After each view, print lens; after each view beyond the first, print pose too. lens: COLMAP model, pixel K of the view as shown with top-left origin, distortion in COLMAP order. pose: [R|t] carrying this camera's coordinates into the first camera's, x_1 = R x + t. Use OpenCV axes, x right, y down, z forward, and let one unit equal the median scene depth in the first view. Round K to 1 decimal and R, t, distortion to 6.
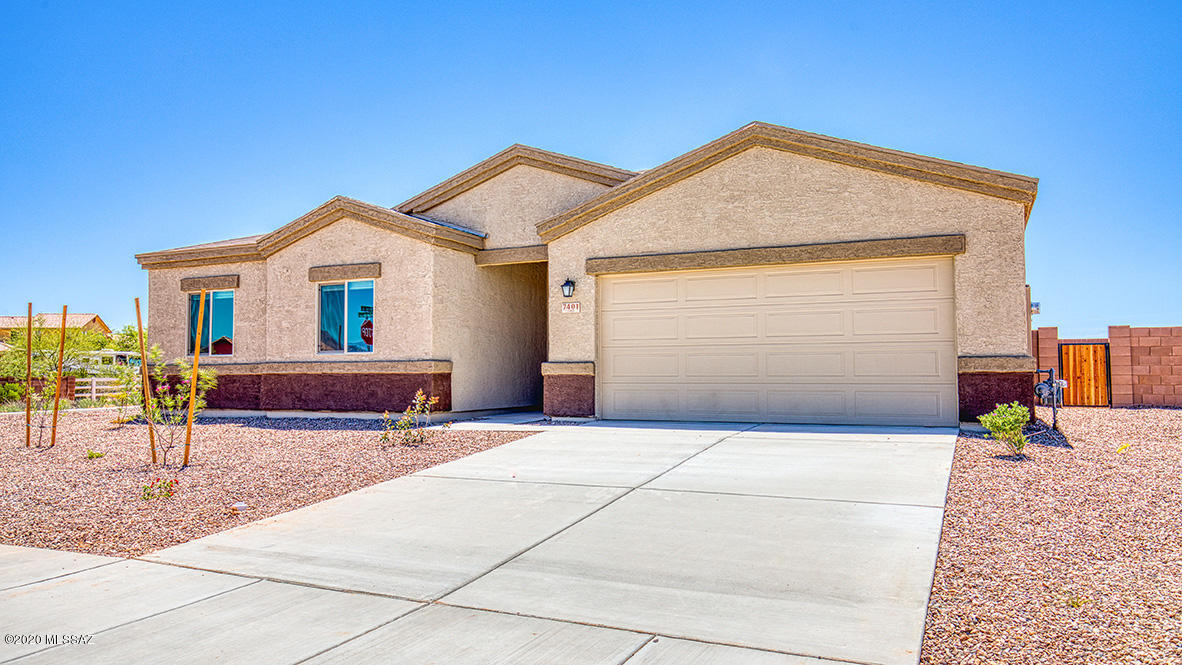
lens RADIAL K [[862.1, 0, 591.0], [0, 862.1, 332.5], [0, 0, 1]] dist [-0.000376, 0.000865]
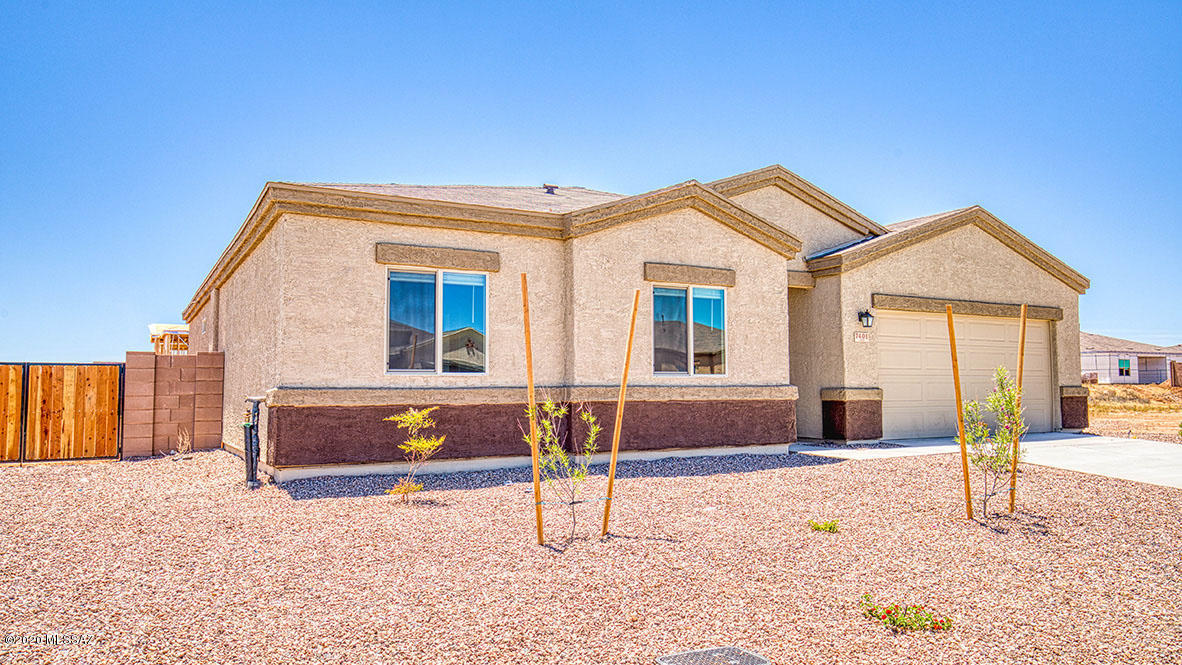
lens RADIAL K [[862.1, 0, 591.0], [0, 862.1, 332.5], [0, 0, 1]] dist [-0.000376, 0.000865]
pose [[0.556009, 0.058450, 0.829118, -1.028175], [-0.035761, 0.998283, -0.046394, 0.025296], [-0.830406, -0.003855, 0.557145, 0.643011]]
